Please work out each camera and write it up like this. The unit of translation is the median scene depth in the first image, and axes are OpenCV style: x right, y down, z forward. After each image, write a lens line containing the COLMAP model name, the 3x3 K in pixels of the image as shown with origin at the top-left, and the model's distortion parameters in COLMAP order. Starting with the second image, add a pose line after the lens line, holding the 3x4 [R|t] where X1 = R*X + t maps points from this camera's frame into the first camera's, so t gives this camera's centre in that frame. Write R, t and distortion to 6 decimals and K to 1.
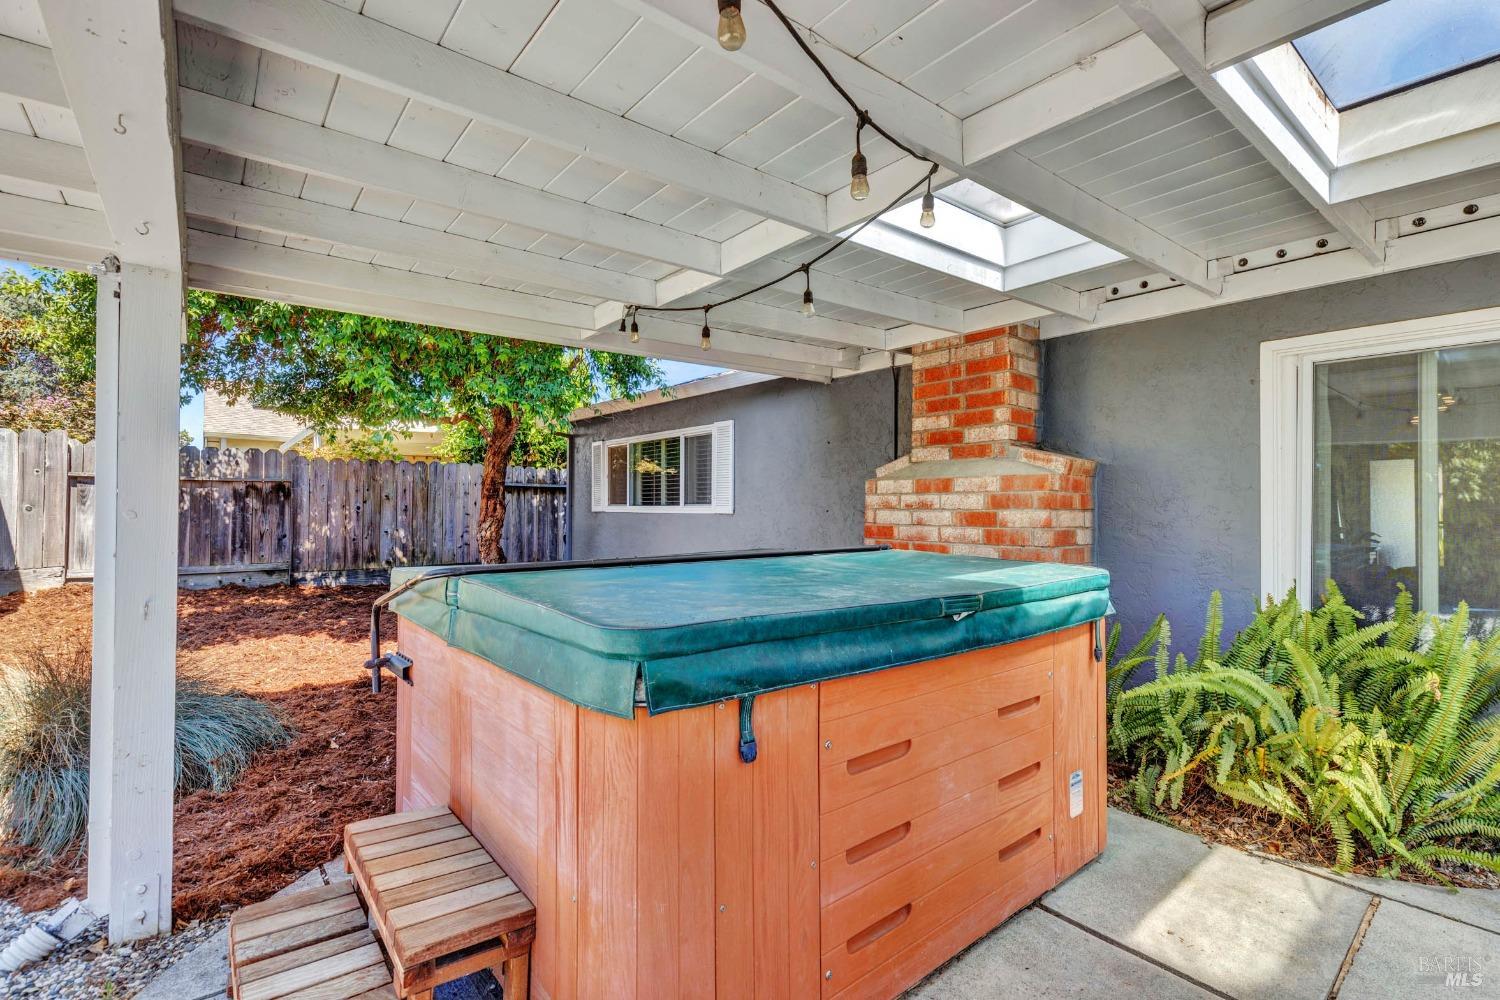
lens RADIAL K [[676.2, 0, 749.6], [0, 676.2, 497.6], [0, 0, 1]] dist [0.001402, 0.000277]
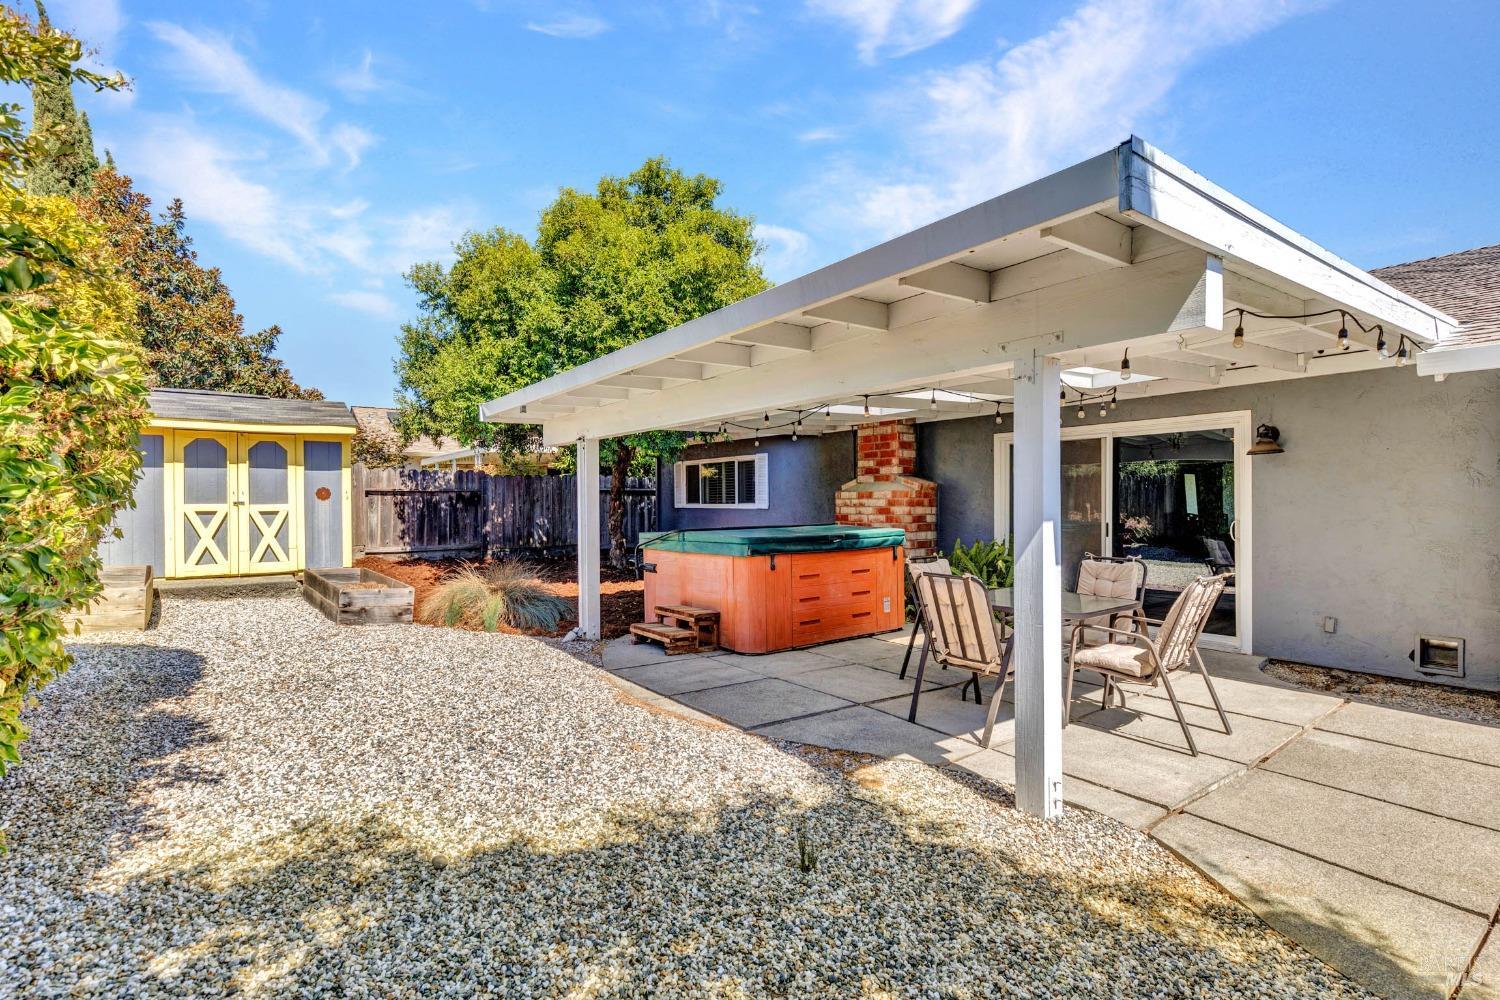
lens RADIAL K [[643.7, 0, 802.2], [0, 643.7, 498.4], [0, 0, 1]] dist [0.000150, 0.000064]
pose [[0.999504, -0.012413, 0.028933, 0.021676], [0.011988, 0.999818, 0.014845, -0.038631], [-0.029112, -0.014491, 0.999471, -0.969889]]
